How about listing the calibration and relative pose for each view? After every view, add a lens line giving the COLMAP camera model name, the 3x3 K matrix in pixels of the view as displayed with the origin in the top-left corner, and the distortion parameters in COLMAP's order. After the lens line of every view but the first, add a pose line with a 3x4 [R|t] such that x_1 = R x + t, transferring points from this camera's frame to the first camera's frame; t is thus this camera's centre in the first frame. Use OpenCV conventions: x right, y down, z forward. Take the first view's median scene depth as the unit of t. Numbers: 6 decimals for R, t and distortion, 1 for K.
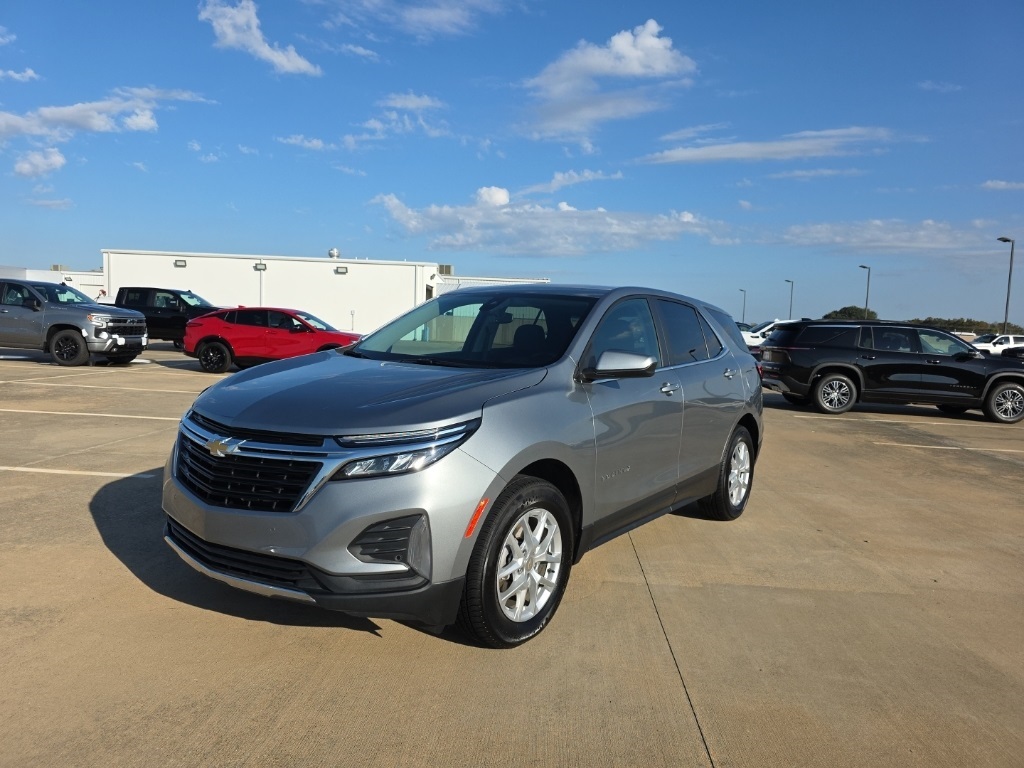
lens RADIAL K [[697.7, 0, 503.9], [0, 697.7, 384.5], [0, 0, 1]] dist [0.048603, -0.054096]
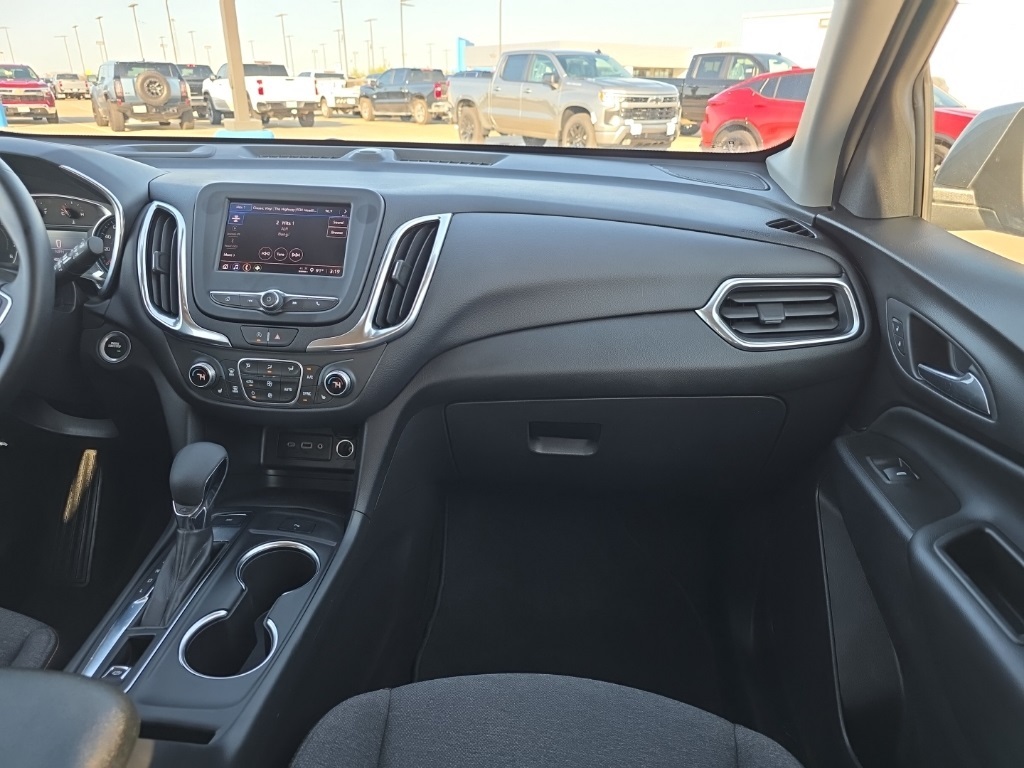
lens RADIAL K [[697.7, 0, 508.5], [0, 697.7, 394.1], [0, 0, 1]] dist [0.048603, -0.054096]
pose [[0.649883, 0.269201, -0.710762, -0.027358], [-0.045553, 0.947287, 0.317133, -0.025720], [0.758668, -0.173722, 0.627889, 0.385270]]
